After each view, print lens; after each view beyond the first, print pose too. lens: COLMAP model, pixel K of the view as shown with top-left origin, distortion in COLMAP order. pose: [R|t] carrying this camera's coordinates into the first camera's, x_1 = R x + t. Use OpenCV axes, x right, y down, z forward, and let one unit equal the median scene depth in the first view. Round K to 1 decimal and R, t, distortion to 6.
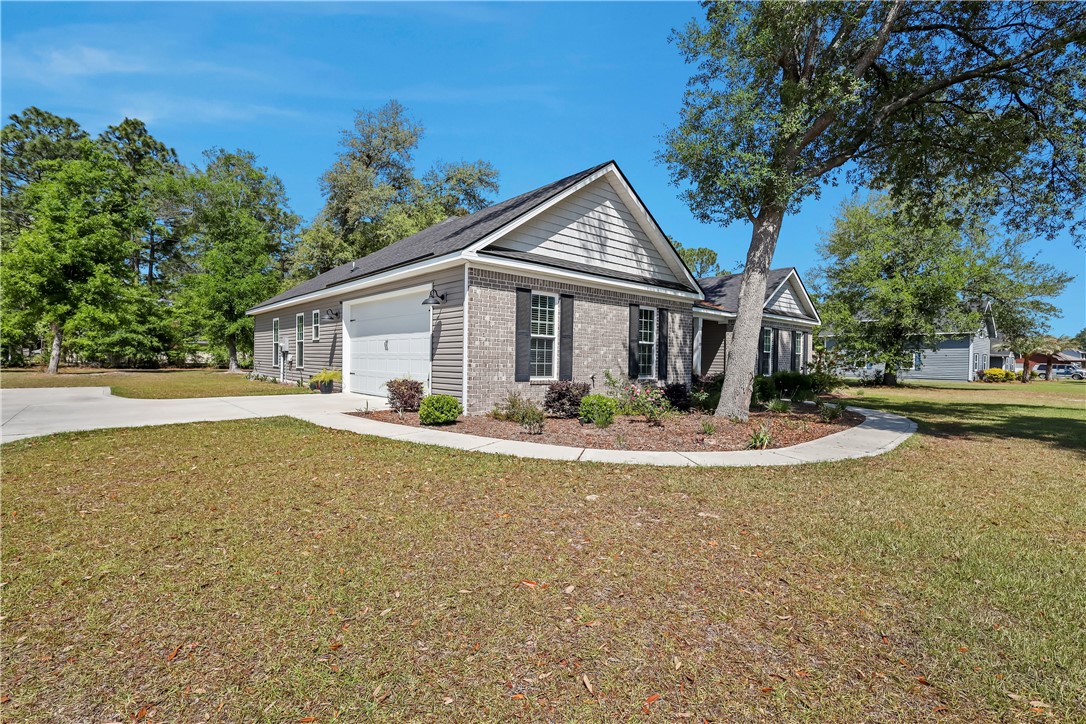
lens RADIAL K [[513.0, 0, 539.4], [0, 513.0, 360.9], [0, 0, 1]] dist [0.001445, 0.000187]
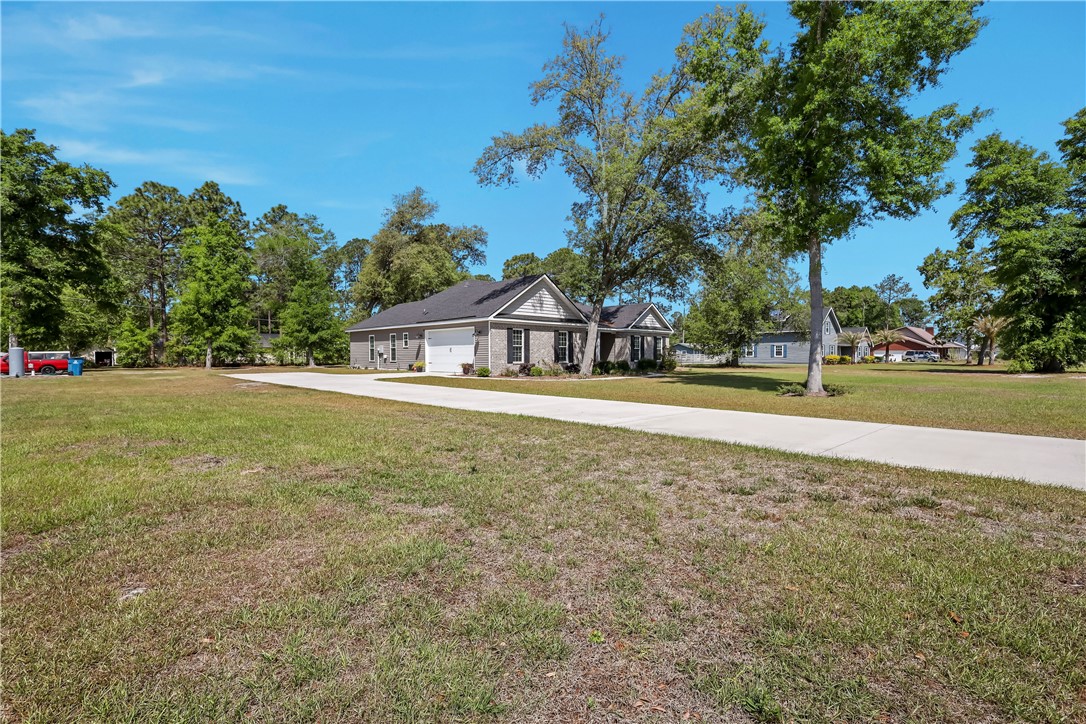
lens RADIAL K [[513.0, 0, 539.4], [0, 513.0, 360.9], [0, 0, 1]] dist [0.001445, 0.000187]
pose [[0.998824, -0.019952, 0.044197, 0.000529], [0.019526, 0.999759, 0.010063, 0.003084], [-0.044387, -0.009188, 0.998972, -1.284506]]
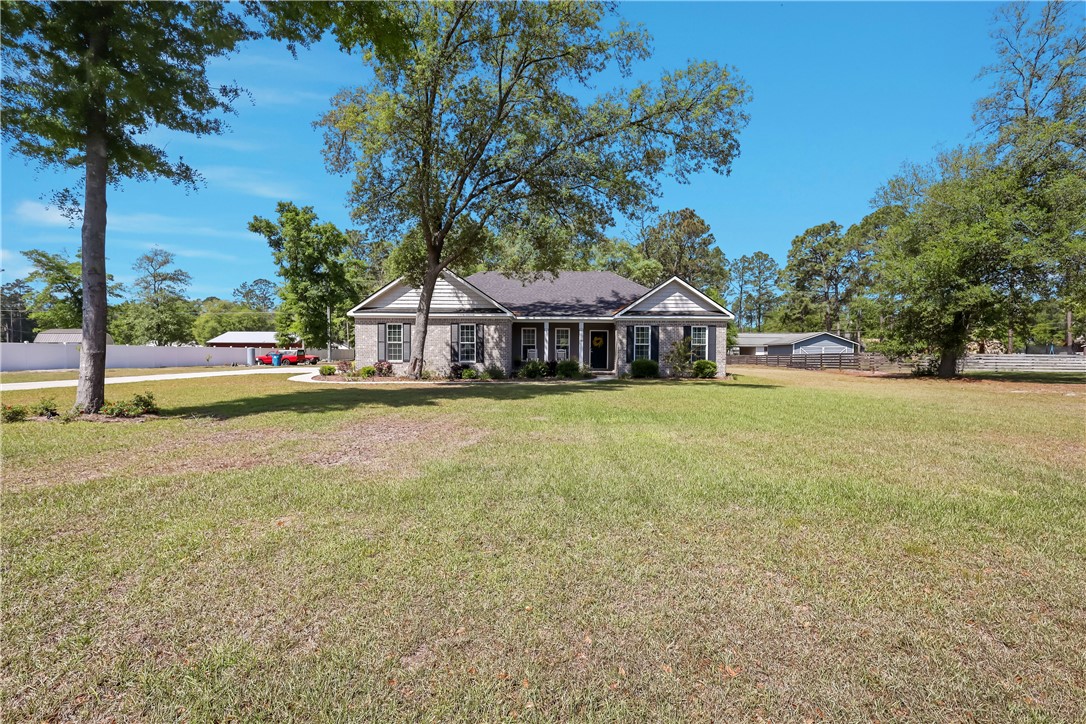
lens RADIAL K [[513.0, 0, 539.4], [0, 513.0, 360.9], [0, 0, 1]] dist [0.001445, 0.000187]
pose [[0.732360, -0.009531, -0.680851, 1.680534], [0.008401, 0.999952, -0.004961, 0.043760], [0.680866, -0.002087, 0.732405, -0.205120]]
